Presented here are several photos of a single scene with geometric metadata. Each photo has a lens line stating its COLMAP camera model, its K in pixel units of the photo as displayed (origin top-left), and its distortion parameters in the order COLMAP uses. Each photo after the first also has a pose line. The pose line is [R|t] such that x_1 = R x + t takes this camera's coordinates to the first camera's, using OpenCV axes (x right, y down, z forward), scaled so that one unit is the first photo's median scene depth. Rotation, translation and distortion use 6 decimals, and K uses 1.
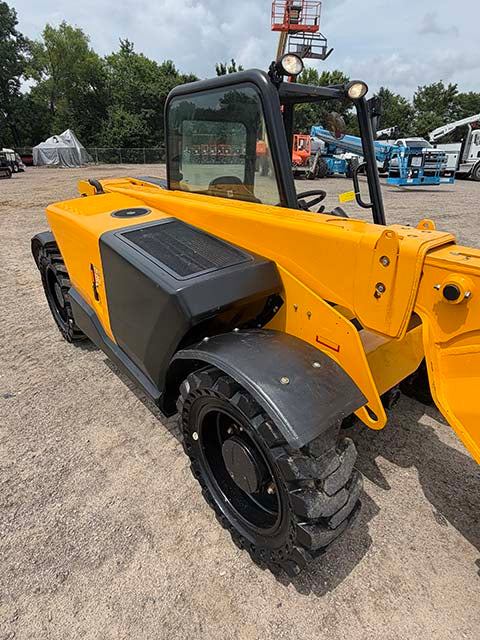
lens RADIAL K [[383.0, 0, 231.4], [0, 383.0, 328.8], [0, 0, 1]] dist [-0.024204, 0.000862]
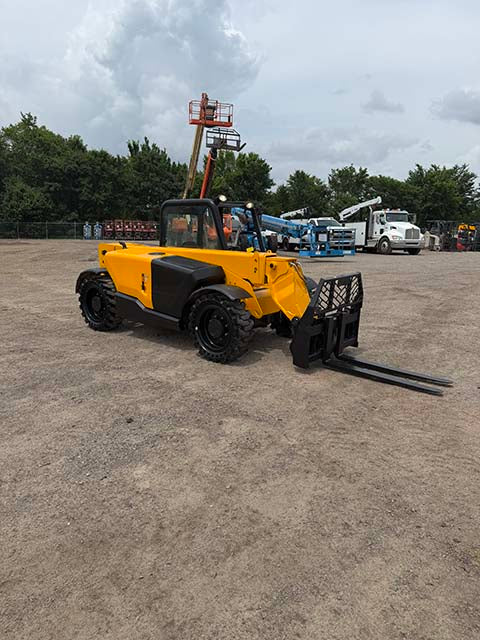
lens RADIAL K [[456.9, 0, 236.5], [0, 456.9, 319.9], [0, 0, 1]] dist [0.063843, -0.222926]
pose [[0.980686, -0.025589, 0.193910, -0.027906], [0.070495, 0.971015, -0.228386, 0.061853], [-0.182445, 0.237644, 0.954064, -0.134485]]
